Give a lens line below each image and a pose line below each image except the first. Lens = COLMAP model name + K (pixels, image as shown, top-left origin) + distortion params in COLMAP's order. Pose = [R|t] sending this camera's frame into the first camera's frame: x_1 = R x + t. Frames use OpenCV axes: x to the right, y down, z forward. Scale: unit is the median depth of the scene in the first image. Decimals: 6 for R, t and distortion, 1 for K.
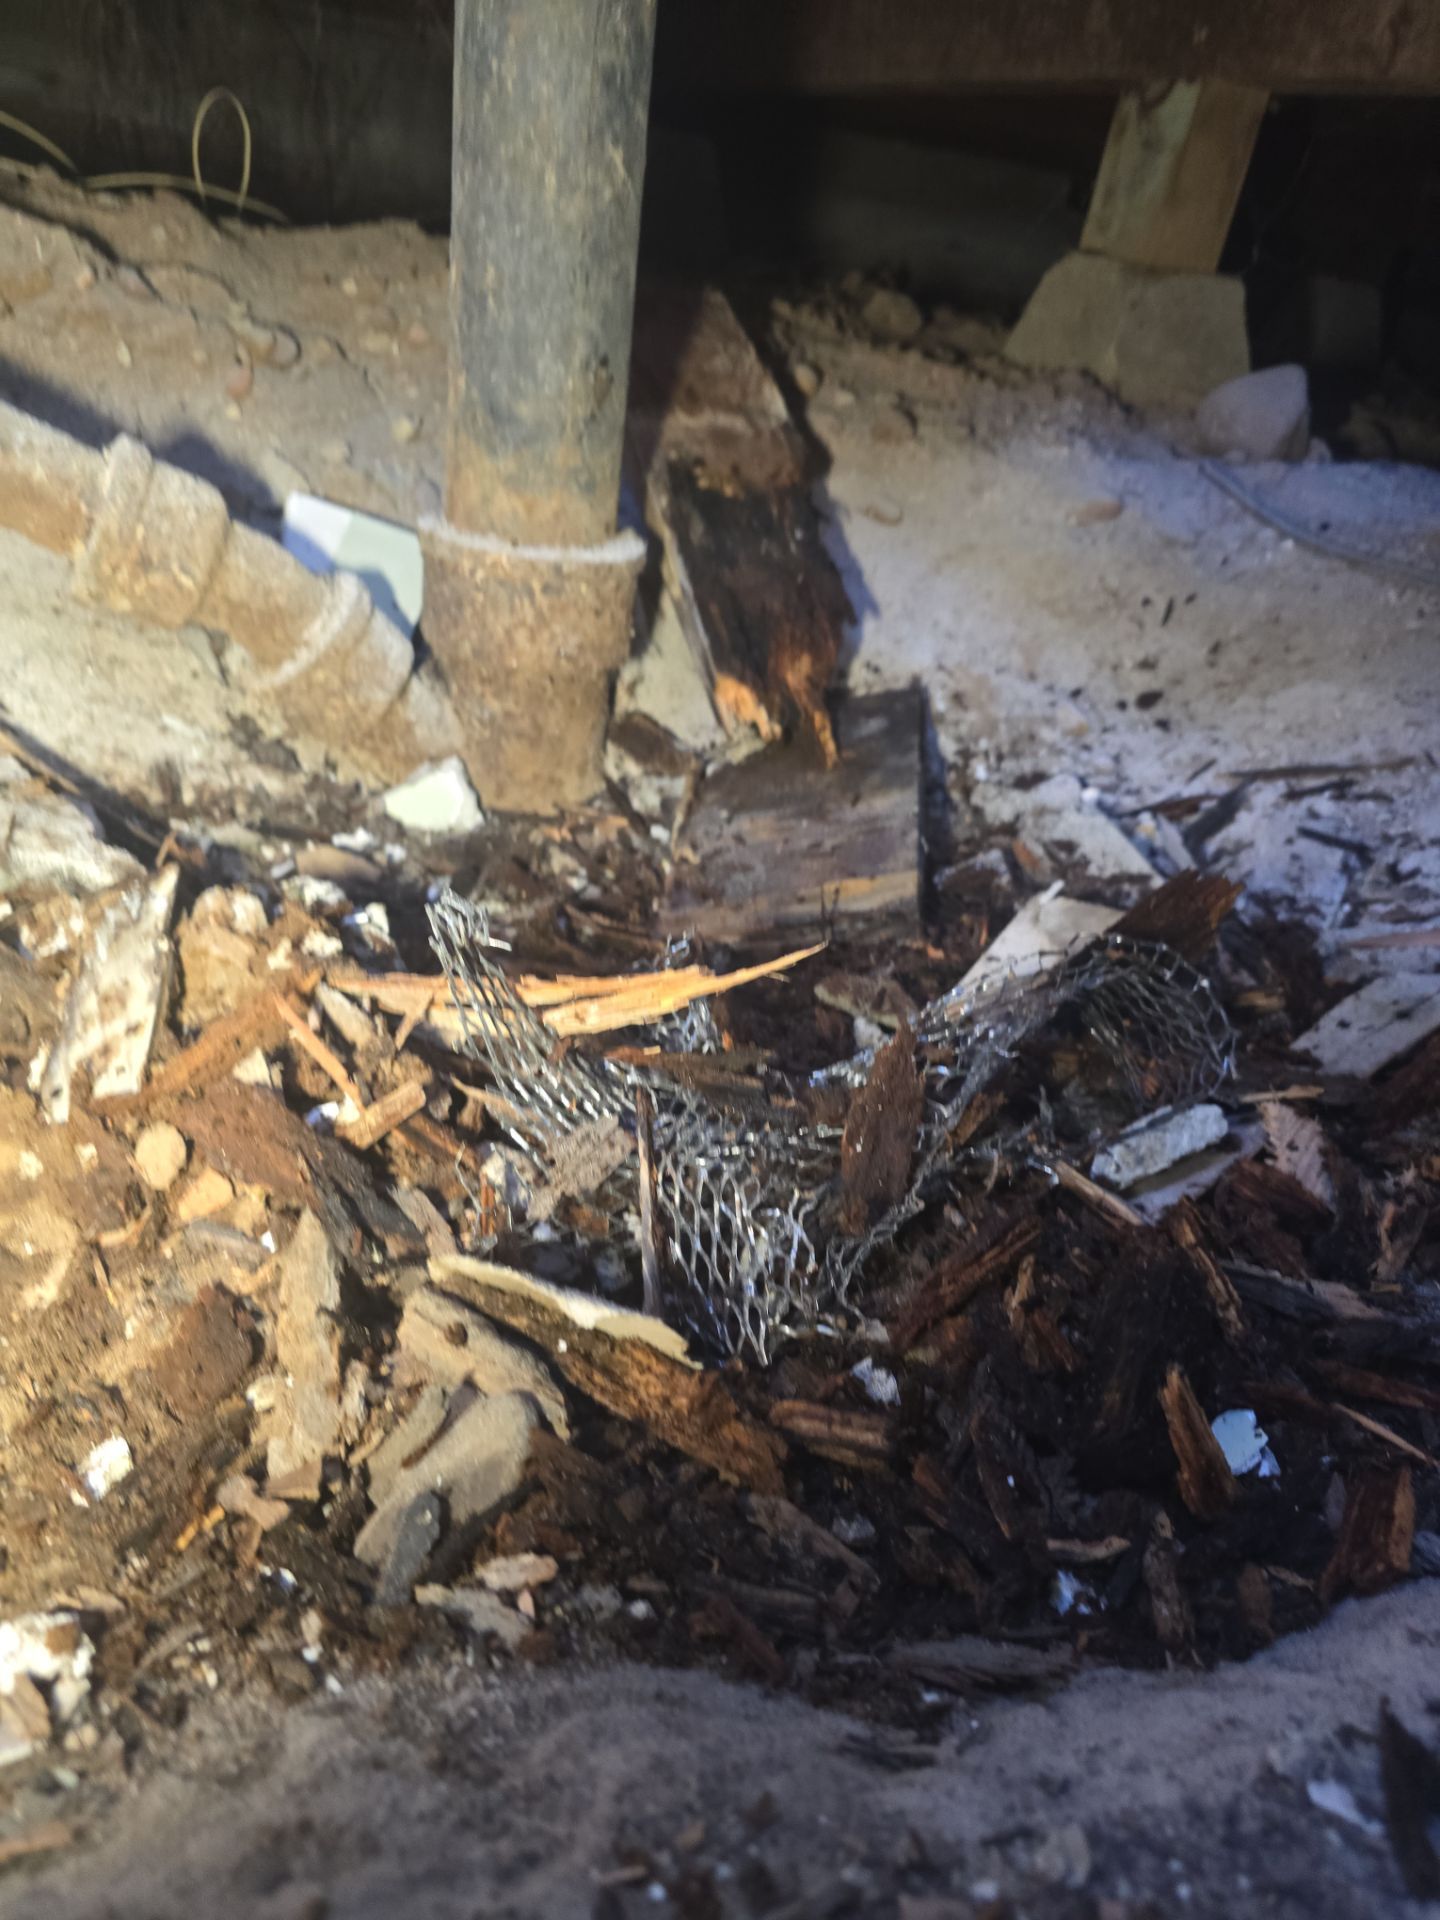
lens RADIAL K [[1326.1, 0, 723.1], [0, 1326.1, 937.6], [0, 0, 1]] dist [0.003702, 0.001863]
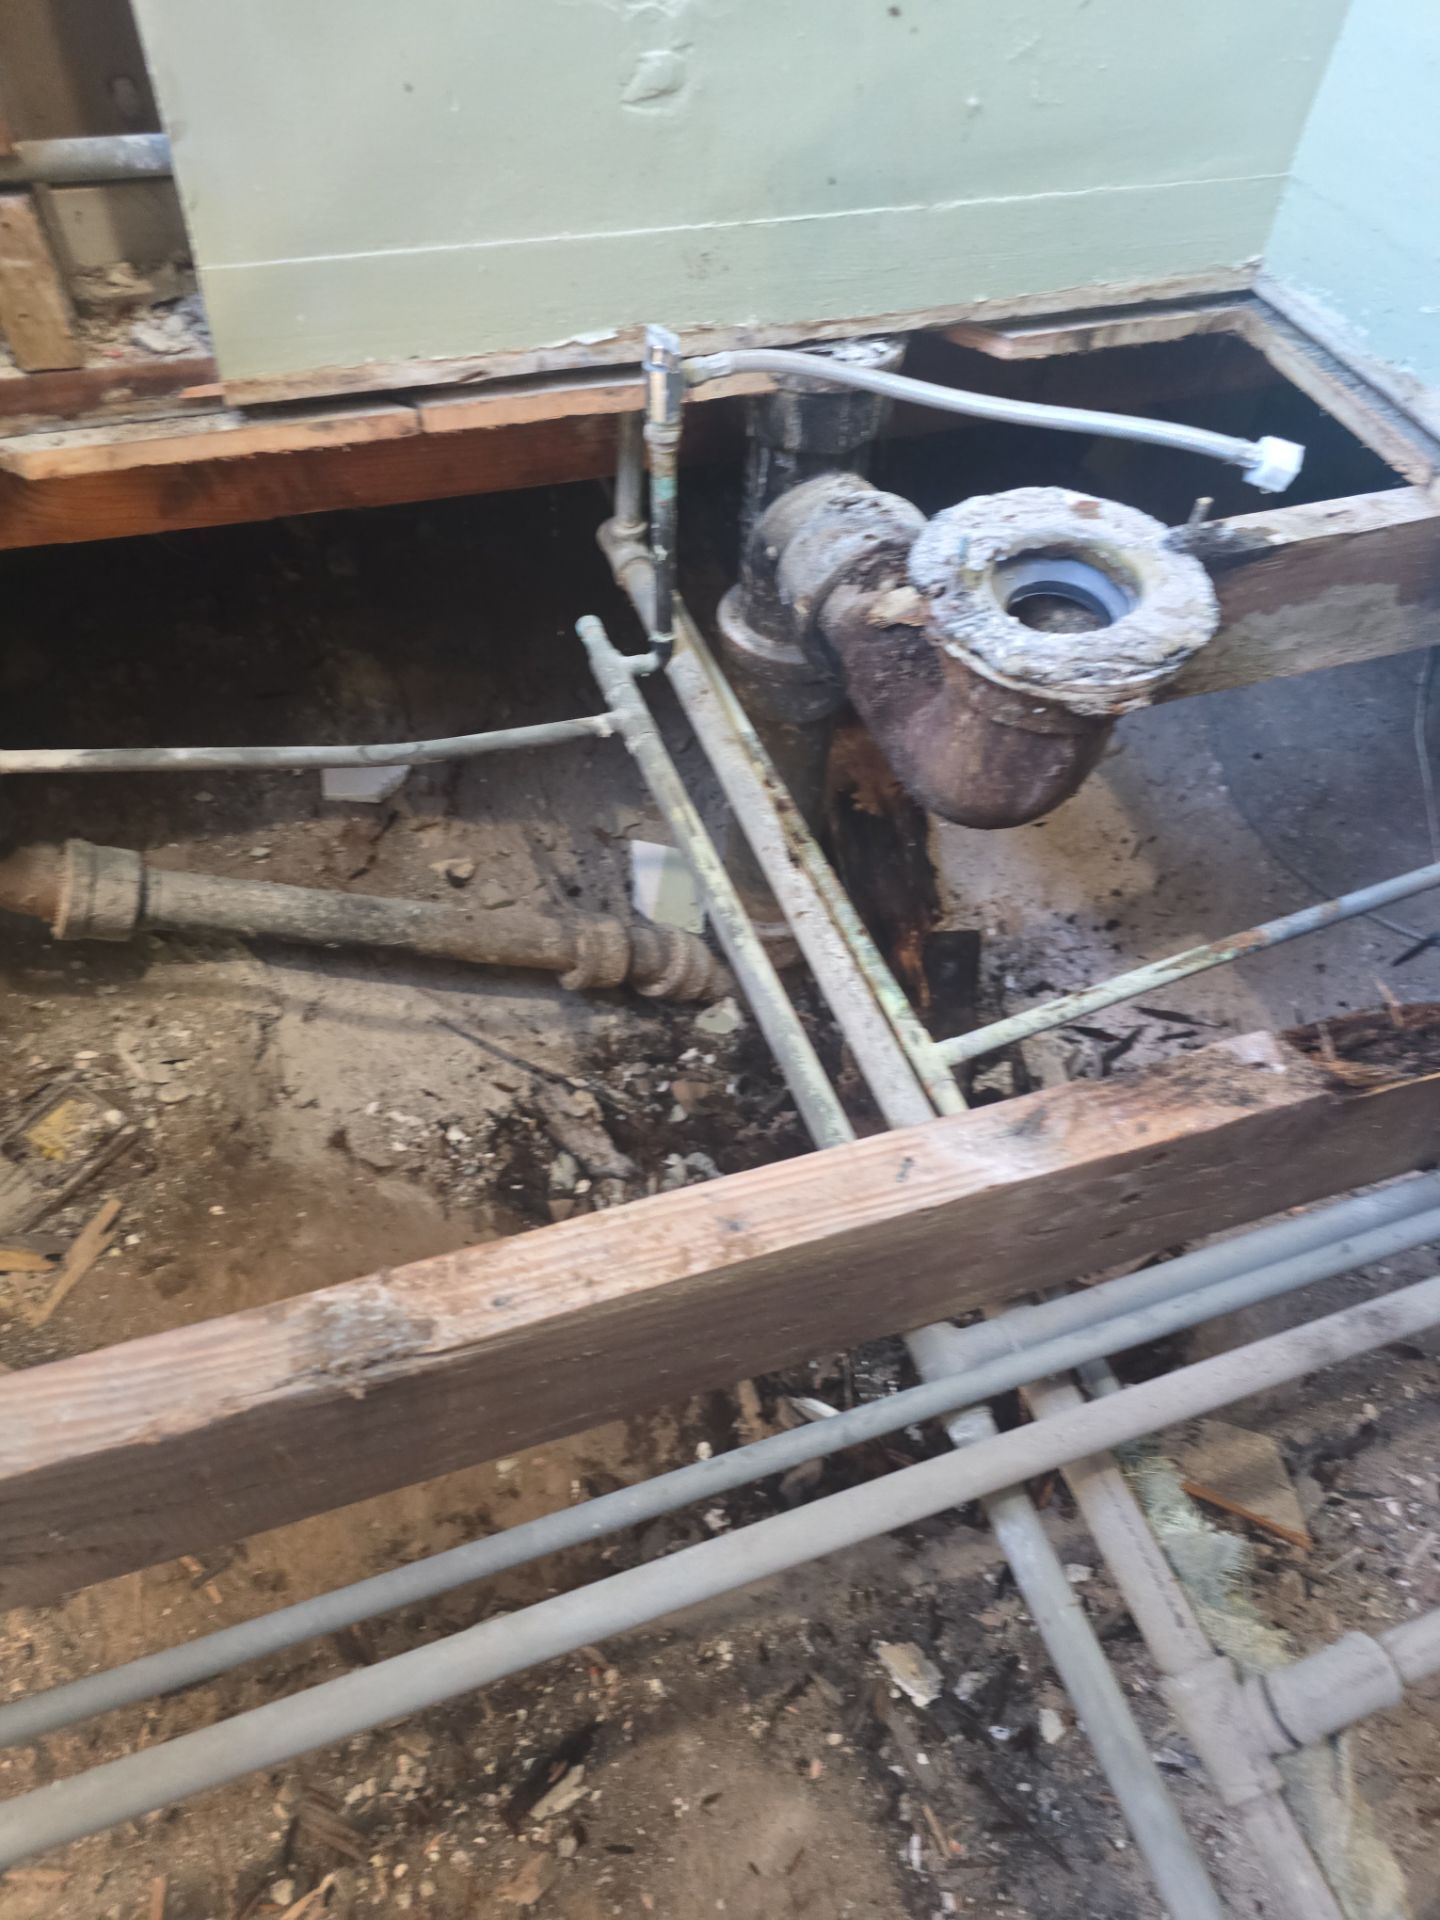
lens RADIAL K [[1303.1, 0, 712.0], [0, 1303.1, 937.6], [0, 0, 1]] dist [0.041536, -0.056737]
pose [[0.992347, -0.003787, -0.123419, 0.006959], [0.050585, 0.924271, 0.378370, -1.000831], [0.112640, -0.381718, 0.917390, -0.785014]]
